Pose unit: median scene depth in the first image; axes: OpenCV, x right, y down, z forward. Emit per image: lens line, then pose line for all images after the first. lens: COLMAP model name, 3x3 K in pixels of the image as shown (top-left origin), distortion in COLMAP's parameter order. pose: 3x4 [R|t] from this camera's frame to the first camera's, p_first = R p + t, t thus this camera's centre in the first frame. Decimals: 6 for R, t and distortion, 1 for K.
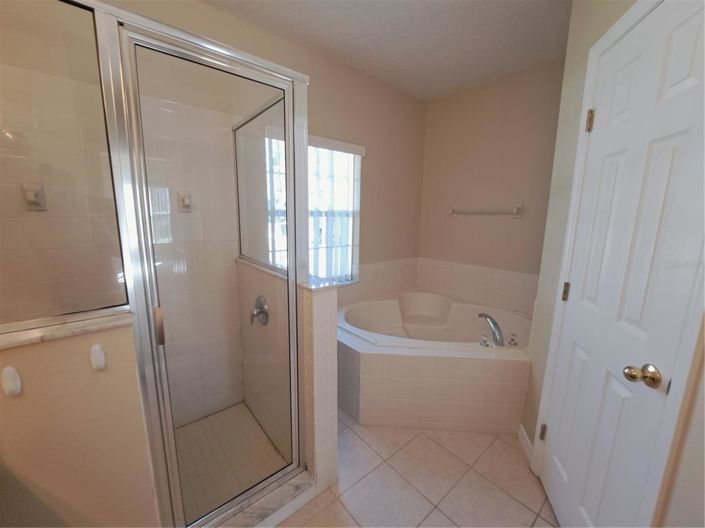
lens RADIAL K [[282.4, 0, 352.7], [0, 282.4, 263.2], [0, 0, 1]] dist [-0.028605, 0.004363]
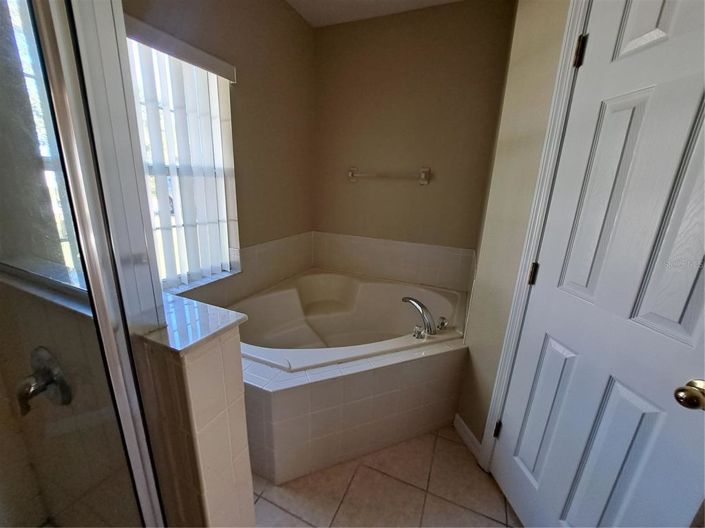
lens RADIAL K [[282.4, 0, 353.0], [0, 282.4, 263.5], [0, 0, 1]] dist [-0.028605, 0.004363]
pose [[0.892402, -0.101091, 0.439772, -0.042153], [0.050557, 0.990846, 0.125174, -0.033273], [-0.448400, -0.089472, 0.889344, 0.278688]]
